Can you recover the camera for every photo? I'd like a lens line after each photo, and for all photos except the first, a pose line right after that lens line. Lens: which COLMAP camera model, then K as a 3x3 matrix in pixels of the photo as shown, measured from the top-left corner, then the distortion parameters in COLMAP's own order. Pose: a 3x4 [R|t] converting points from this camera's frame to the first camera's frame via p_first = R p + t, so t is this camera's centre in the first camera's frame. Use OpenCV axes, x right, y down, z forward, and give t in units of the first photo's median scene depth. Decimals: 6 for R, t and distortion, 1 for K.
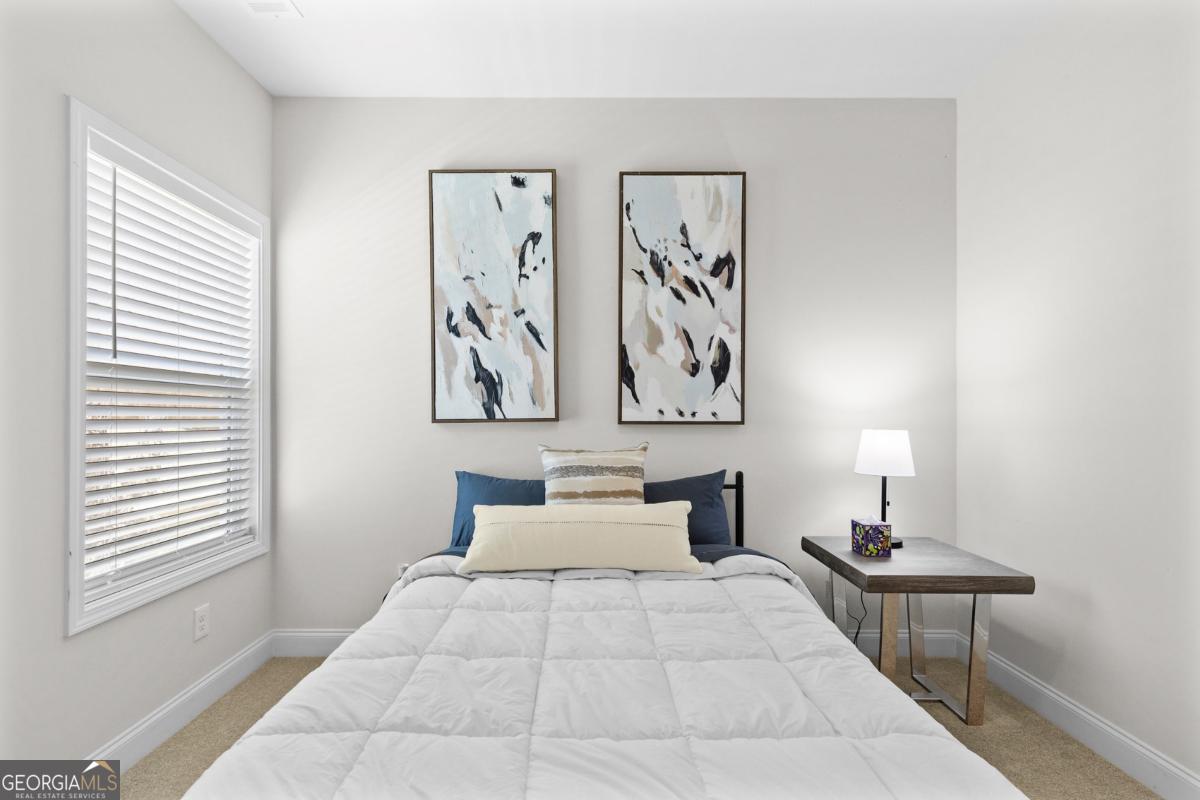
lens RADIAL K [[541.6, 0, 598.3], [0, 541.6, 405.7], [0, 0, 1]] dist [0.003544, -0.000858]
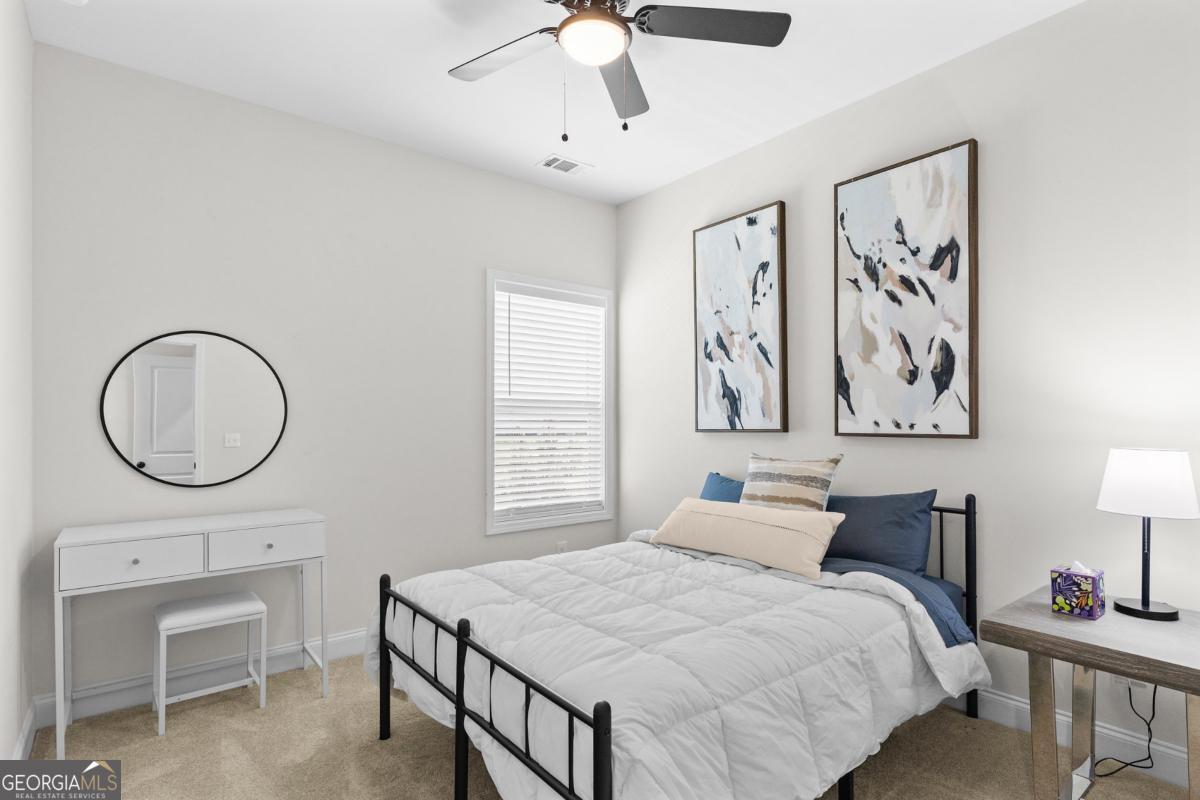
lens RADIAL K [[606.0, 0, 599.2], [0, 606.0, 407.0], [0, 0, 1]] dist [-0.010125, -0.000503]
pose [[0.614183, -0.020779, -0.788890, 0.653198], [0.011011, 0.999782, -0.017761, -0.004141], [0.789087, 0.002222, 0.614277, -0.031391]]
